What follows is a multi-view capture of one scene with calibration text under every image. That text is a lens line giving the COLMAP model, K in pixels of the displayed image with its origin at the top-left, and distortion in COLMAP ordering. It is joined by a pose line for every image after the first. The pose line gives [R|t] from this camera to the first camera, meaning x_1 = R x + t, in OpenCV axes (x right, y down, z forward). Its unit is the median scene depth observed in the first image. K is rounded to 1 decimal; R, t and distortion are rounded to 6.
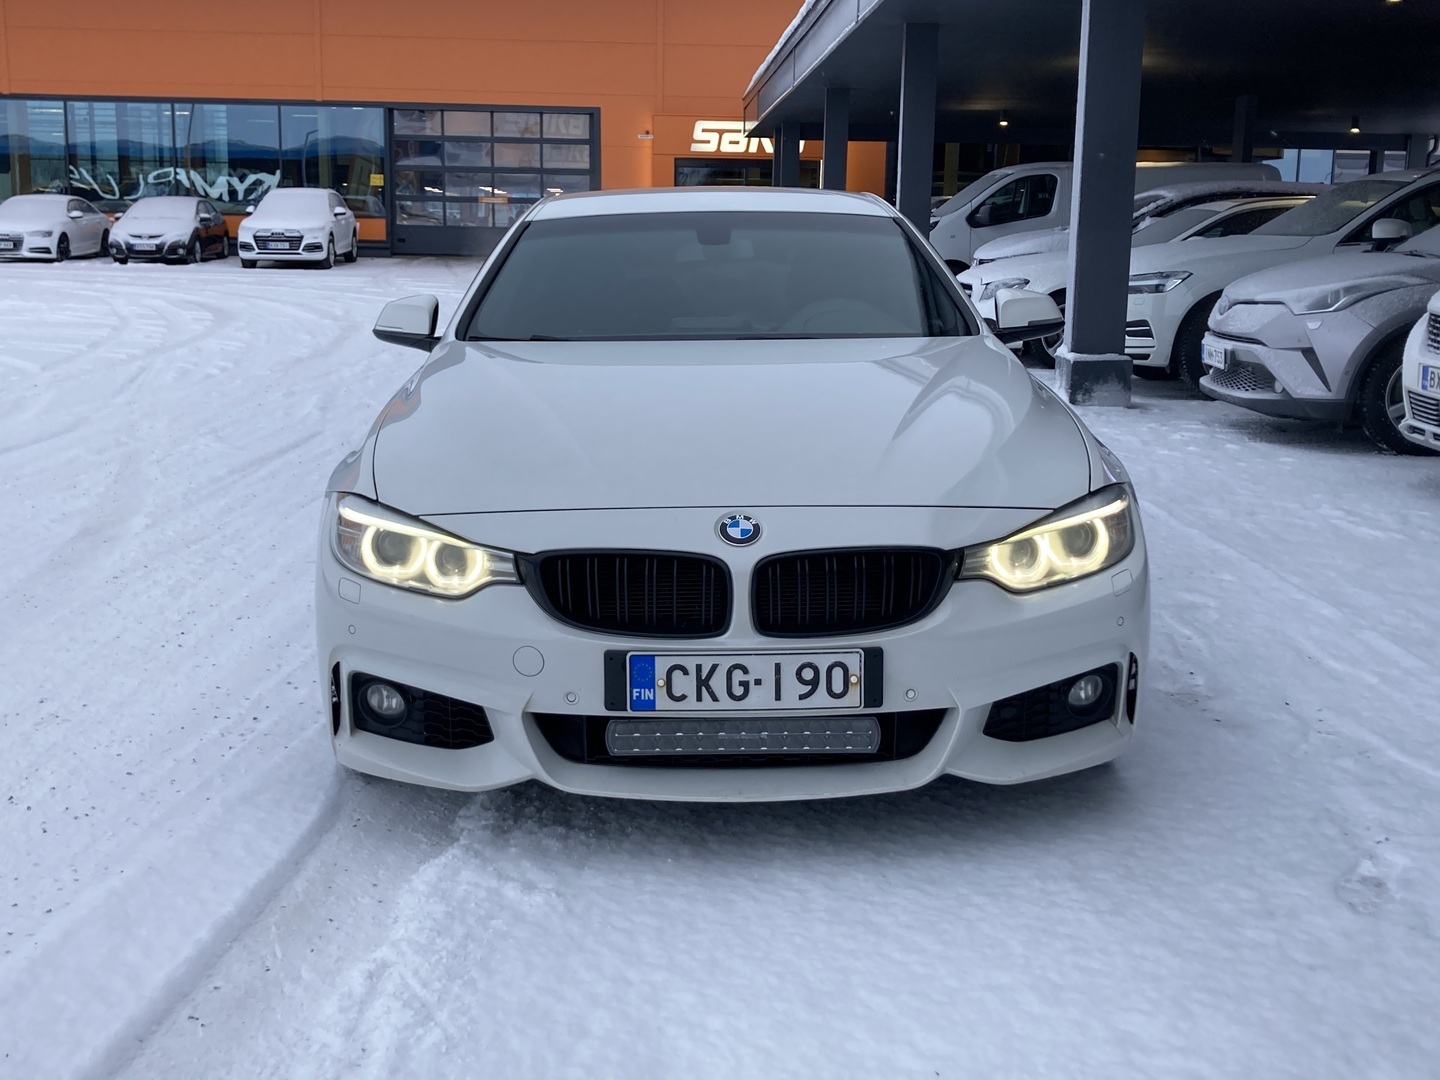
lens RADIAL K [[1608.3, 0, 719.4], [0, 1608.3, 528.1], [0, 0, 1]] dist [0.036764, 0.000000]
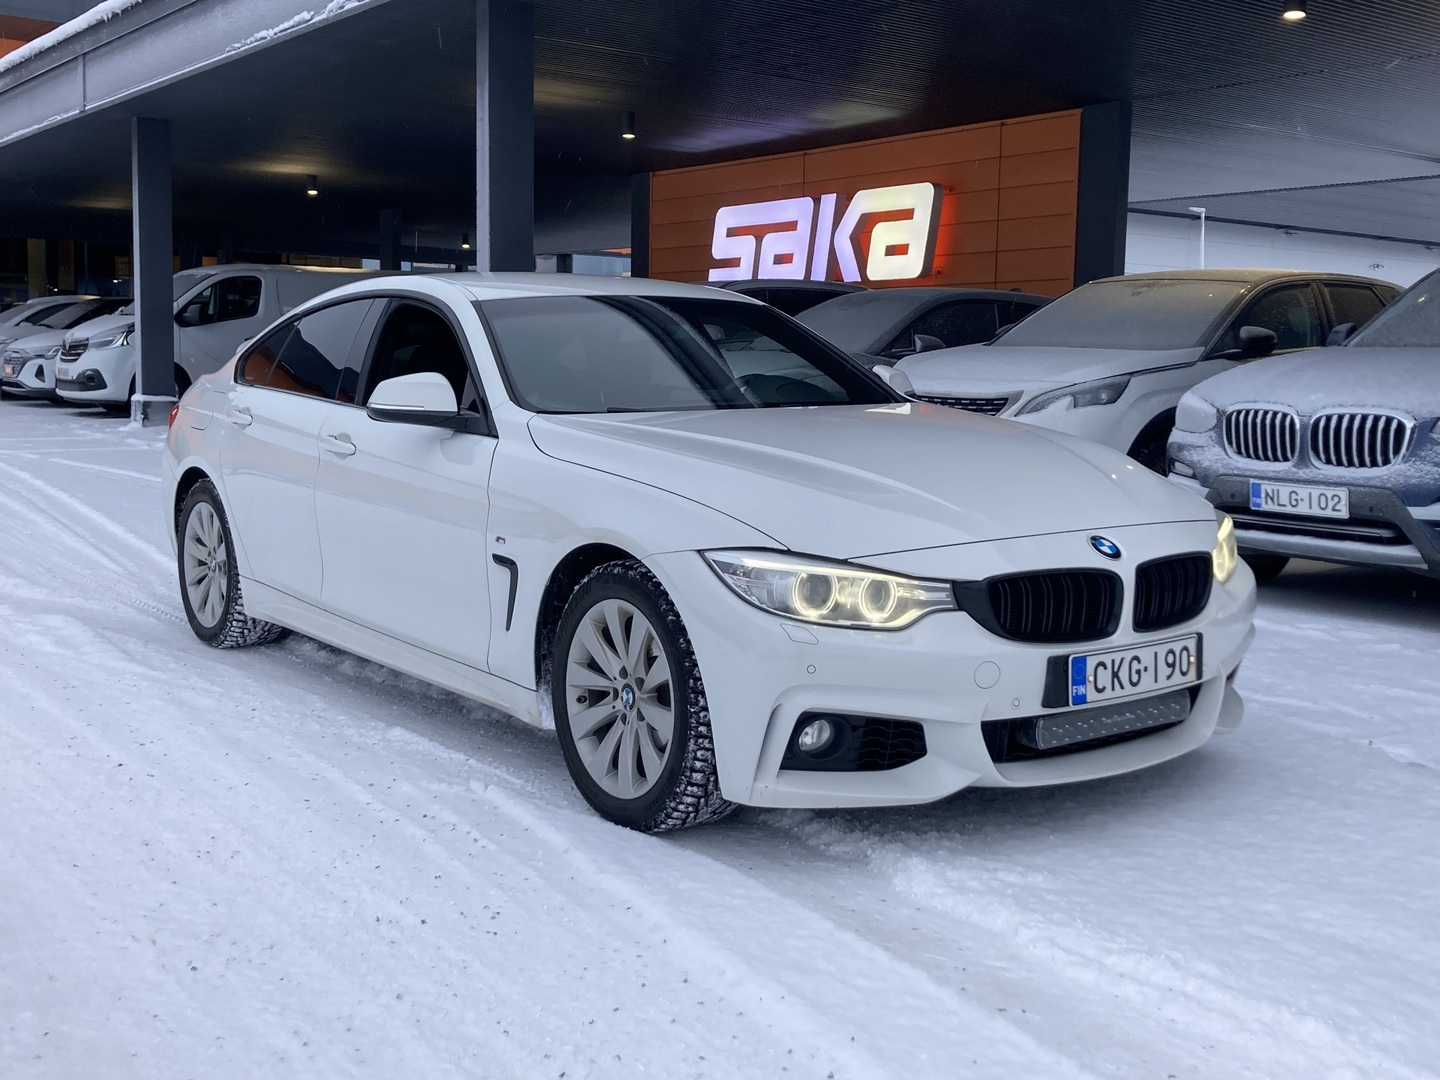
lens RADIAL K [[1608.3, 0, 721.0], [0, 1608.3, 550.2], [0, 0, 1]] dist [0.036764, 0.000000]
pose [[0.826082, -0.067836, 0.559452, -0.915737], [0.096775, 0.995058, -0.022243, 0.002033], [-0.555178, 0.072516, 0.828564, 0.159062]]
